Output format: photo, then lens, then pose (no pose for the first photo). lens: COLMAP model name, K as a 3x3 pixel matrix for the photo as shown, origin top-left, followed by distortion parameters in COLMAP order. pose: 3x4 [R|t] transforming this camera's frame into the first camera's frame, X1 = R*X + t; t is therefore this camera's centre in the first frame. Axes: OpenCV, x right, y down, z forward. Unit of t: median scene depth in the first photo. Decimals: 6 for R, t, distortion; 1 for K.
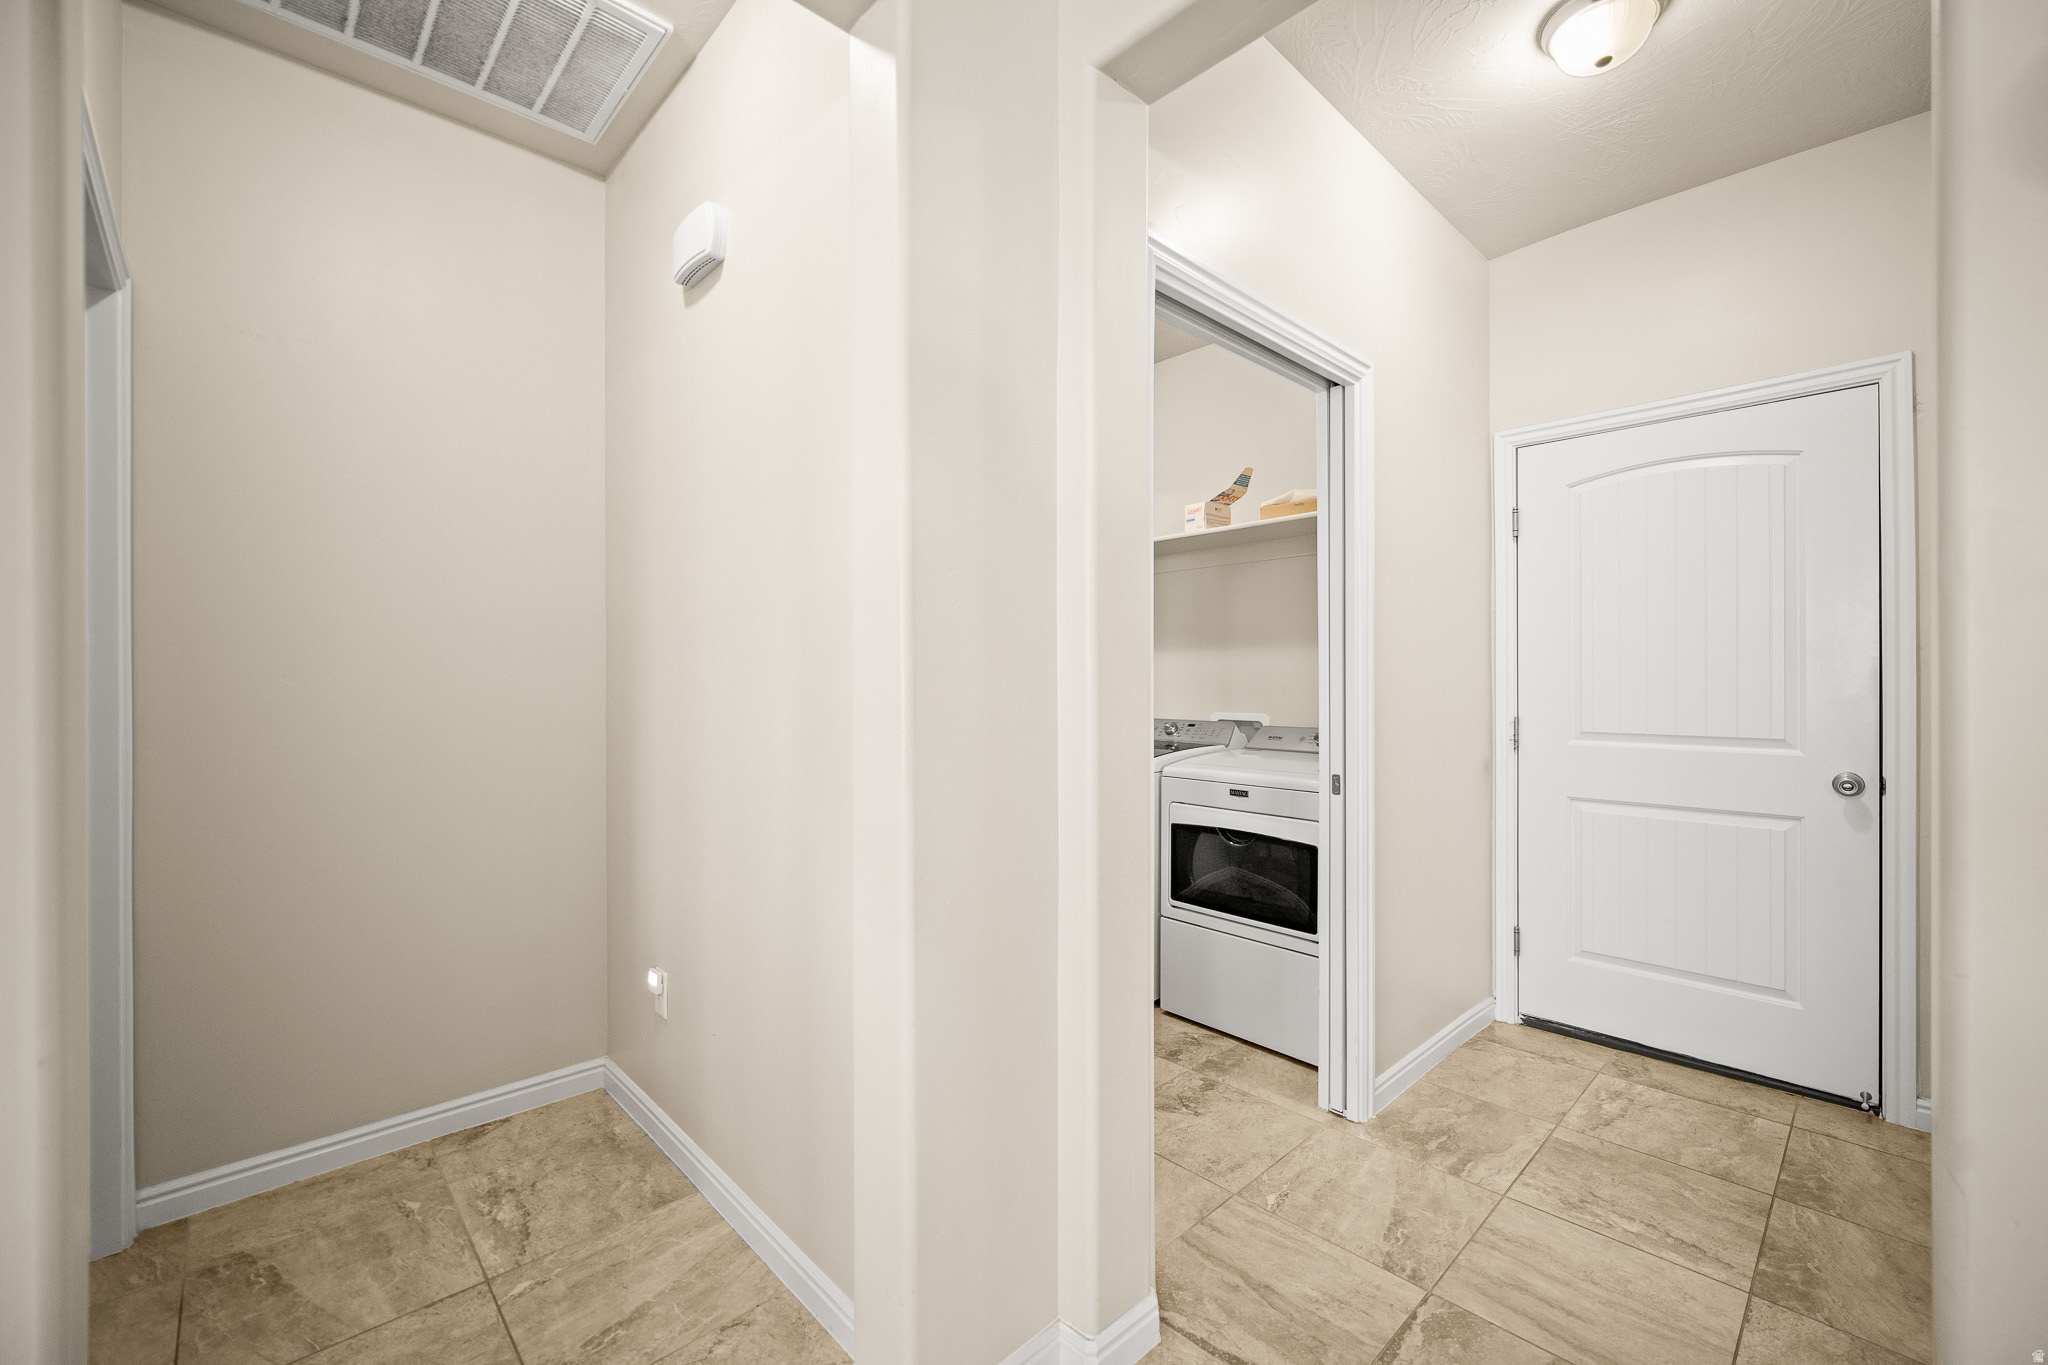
lens RADIAL K [[842.3, 0, 1024.1], [0, 842.3, 680.3], [0, 0, 1]] dist [0.000611, 0.000042]
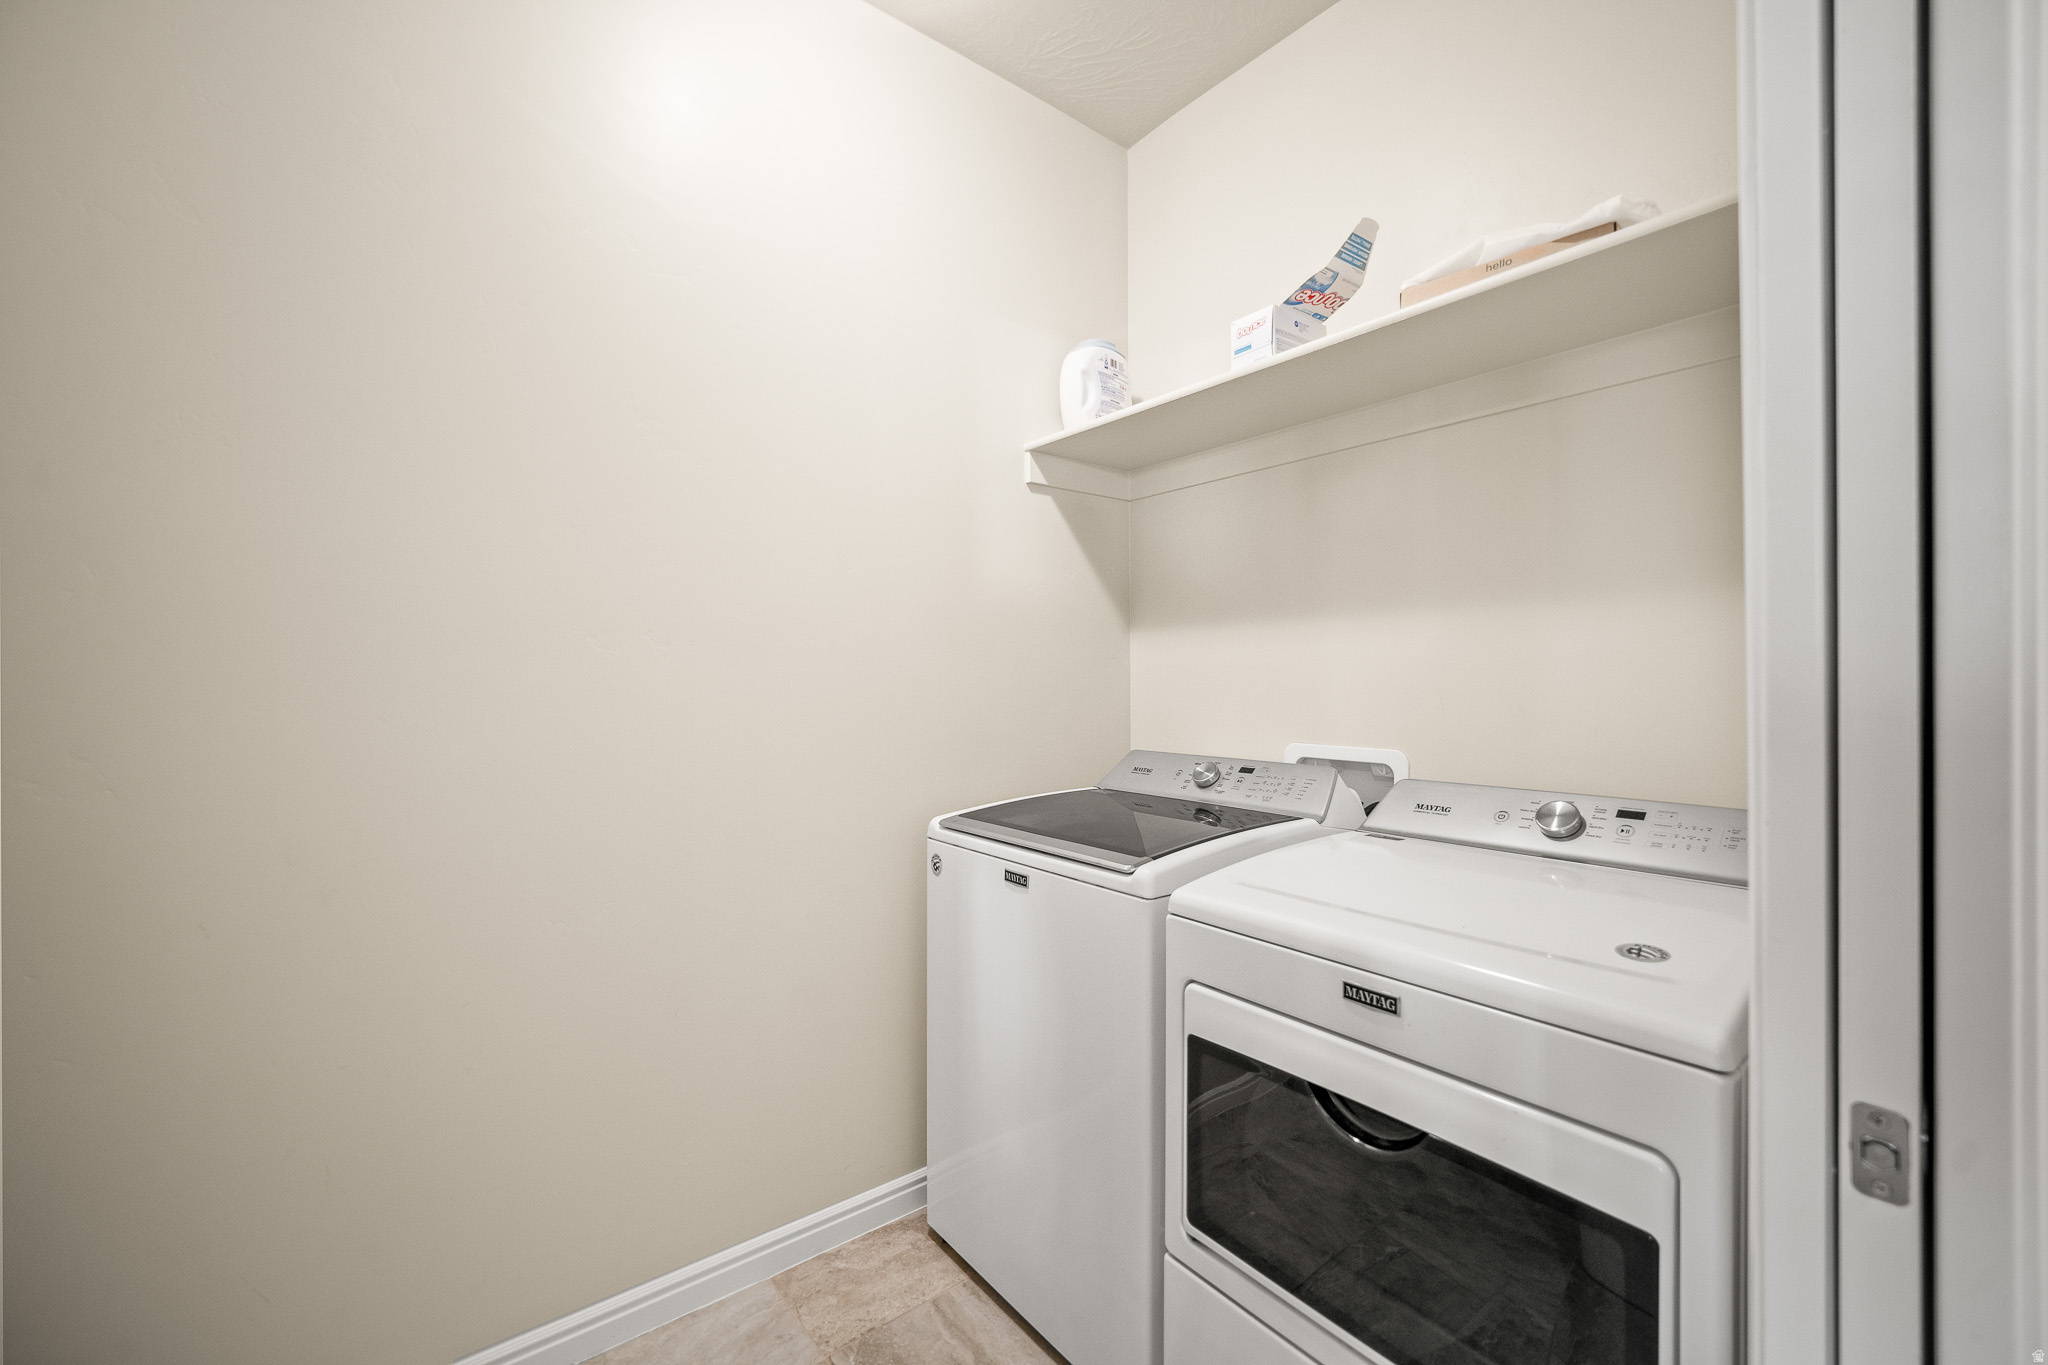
lens RADIAL K [[842.3, 0, 1026.7], [0, 842.3, 682.5], [0, 0, 1]] dist [0.000611, 0.000042]
pose [[0.997202, 0.000942, -0.074747, 0.112746], [-0.001428, 0.999978, -0.006442, 0.003989], [0.074739, 0.006530, 0.997182, 0.520014]]
